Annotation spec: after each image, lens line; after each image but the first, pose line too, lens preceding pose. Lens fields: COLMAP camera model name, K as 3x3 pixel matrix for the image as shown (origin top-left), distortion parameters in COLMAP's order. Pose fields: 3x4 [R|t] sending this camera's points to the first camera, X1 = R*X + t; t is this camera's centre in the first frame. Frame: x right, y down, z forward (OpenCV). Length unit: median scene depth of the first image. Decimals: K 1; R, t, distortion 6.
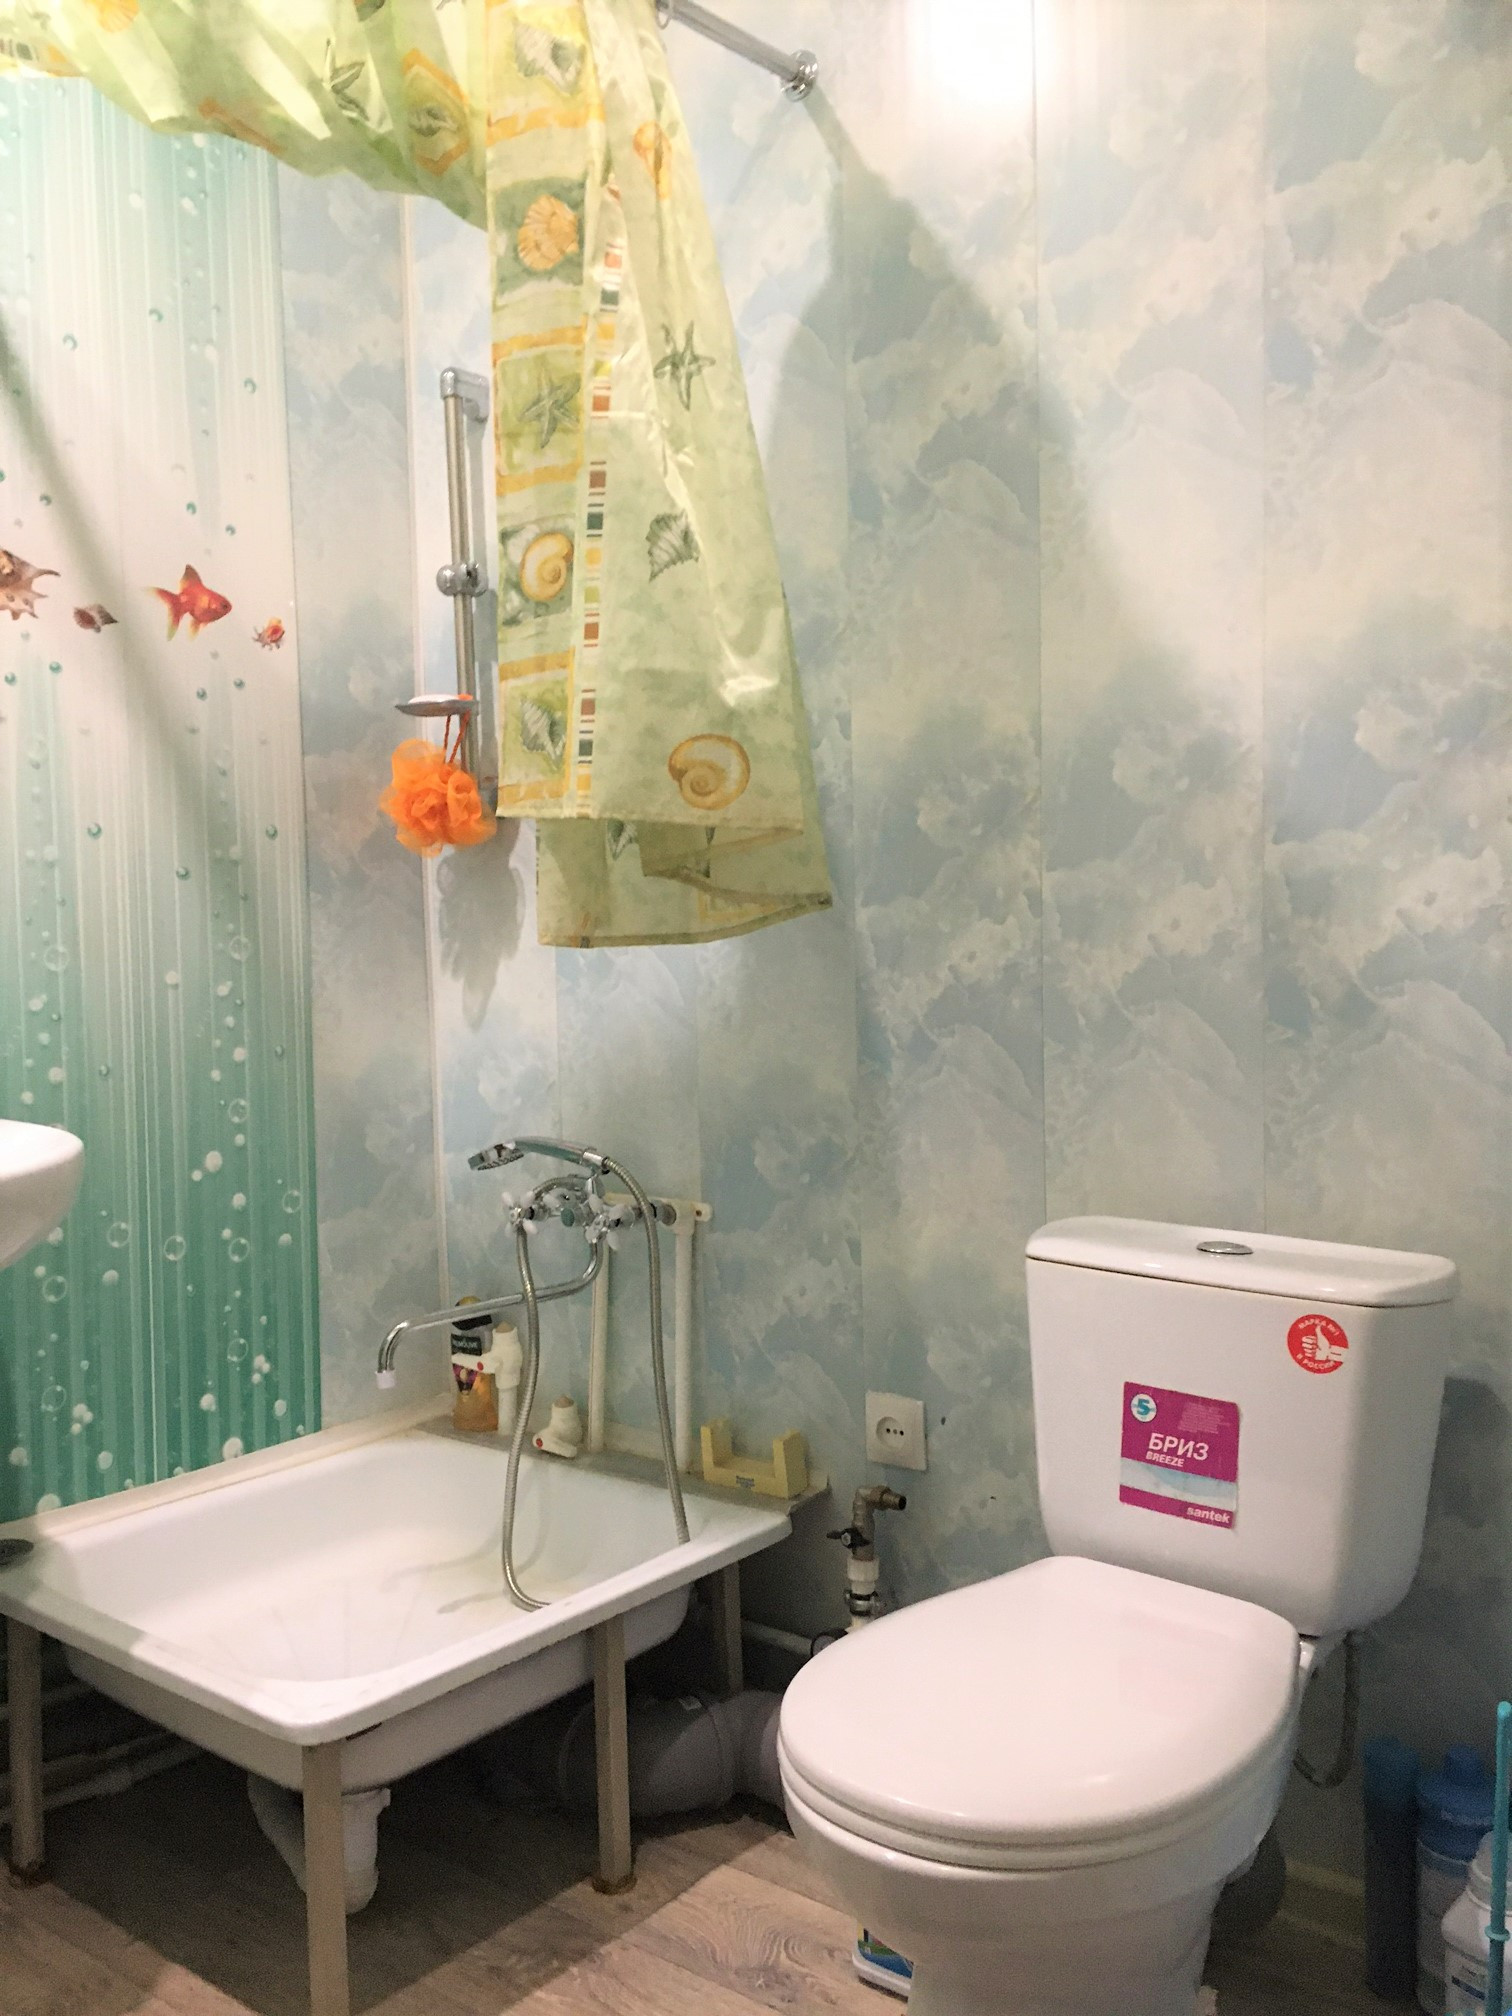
lens RADIAL K [[1741.1, 0, 748.0], [0, 1741.1, 1006.5], [0, 0, 1]] dist [0.091953, -0.125067]
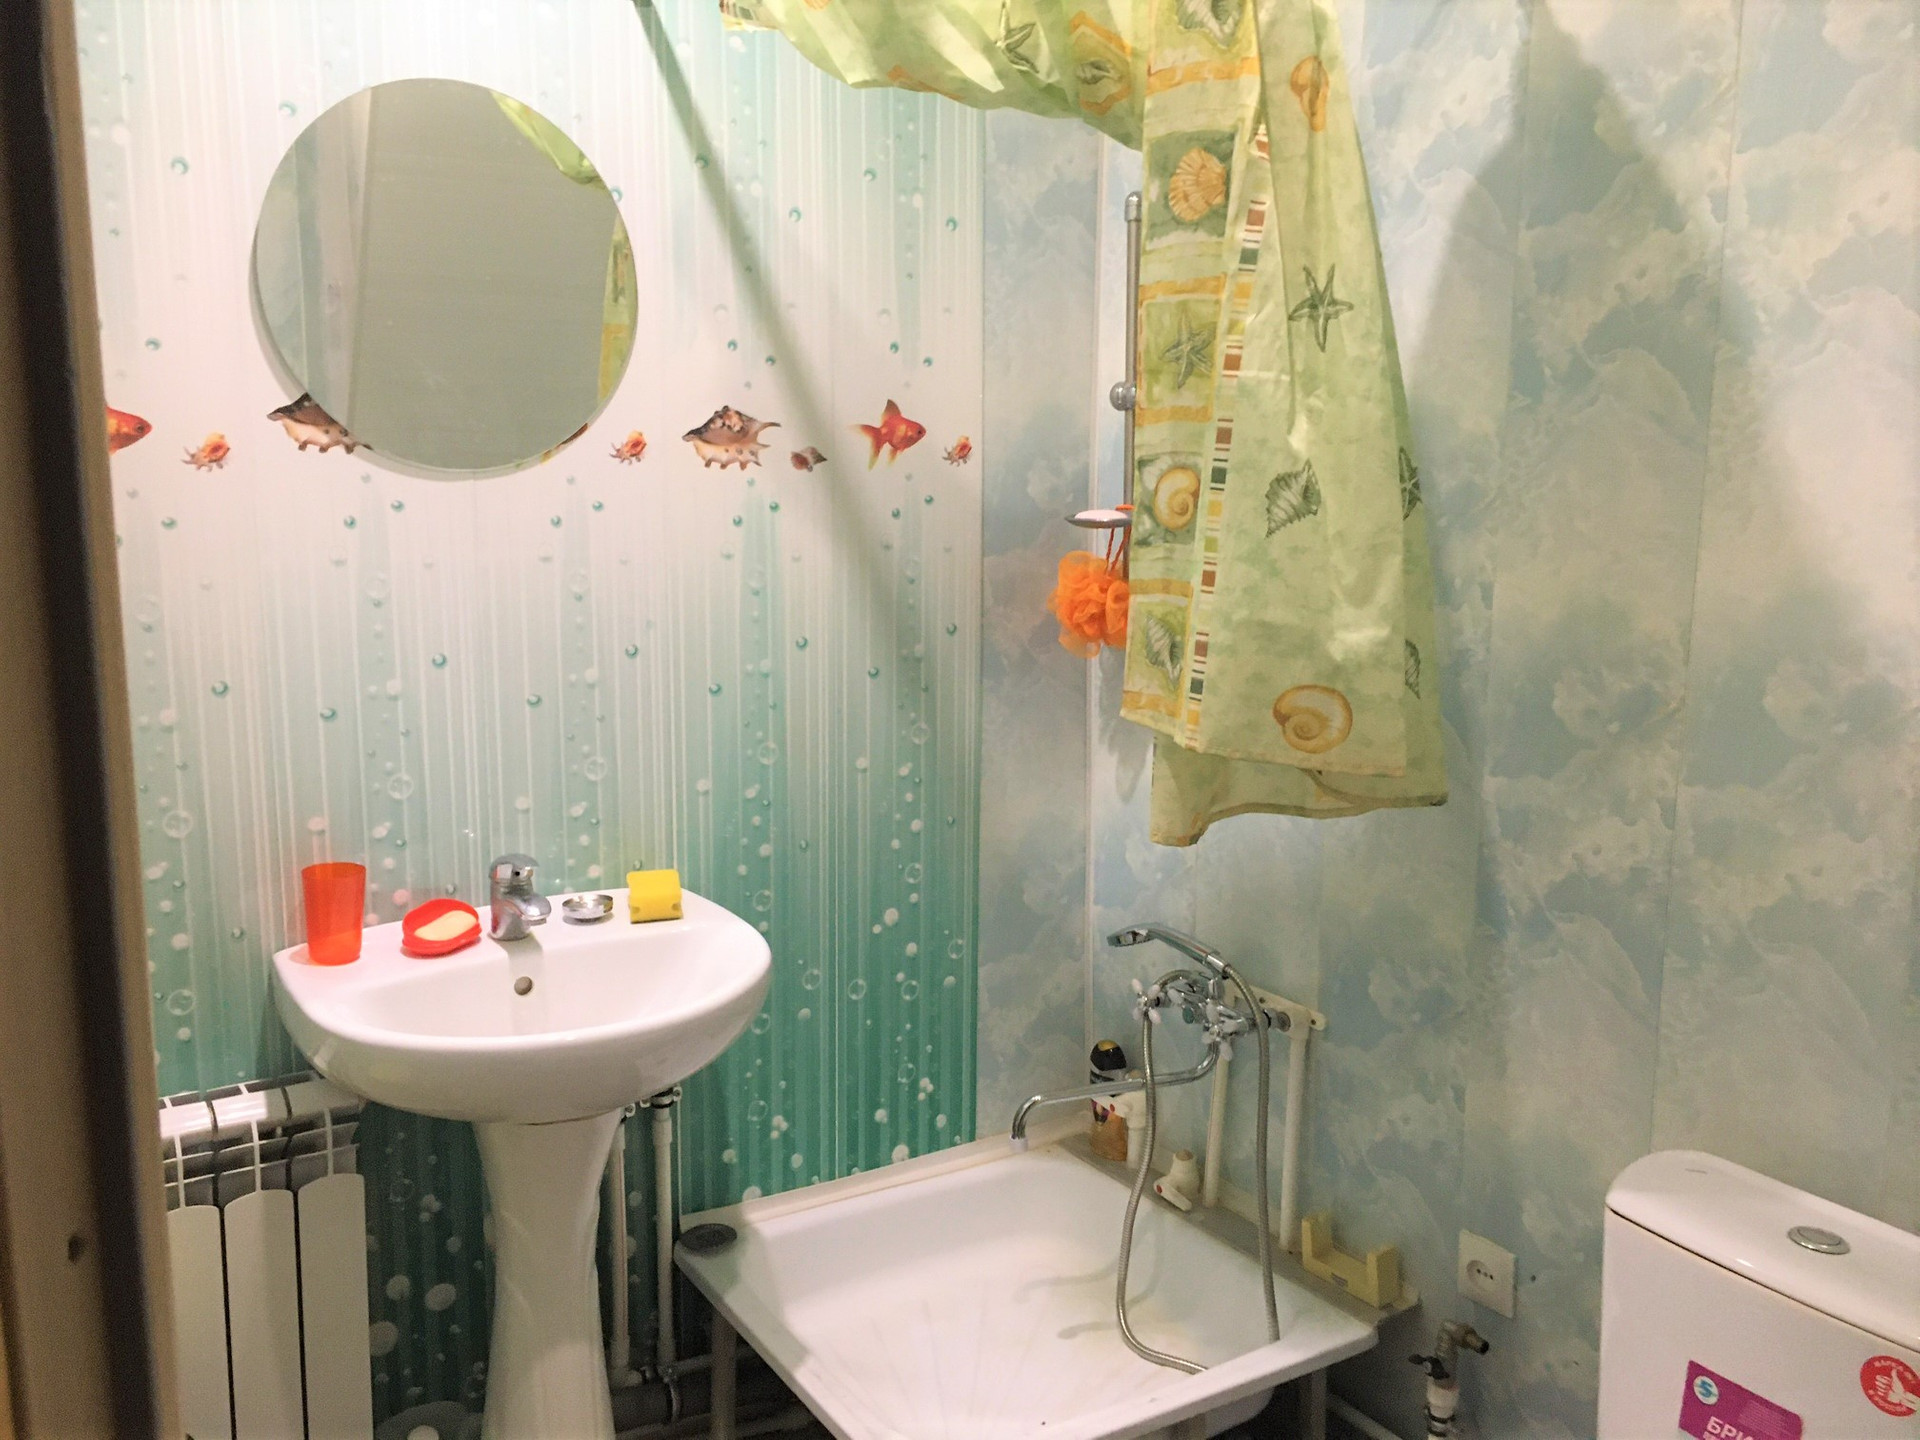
lens RADIAL K [[1658.2, 0, 938.0], [0, 1658.2, 699.4], [0, 0, 1]] dist [0.091953, -0.125067]
pose [[0.947386, 0.077249, -0.310631, 0.059928], [-0.038034, 0.990734, 0.130380, -0.215701], [0.317825, -0.111705, 0.941546, -0.010320]]
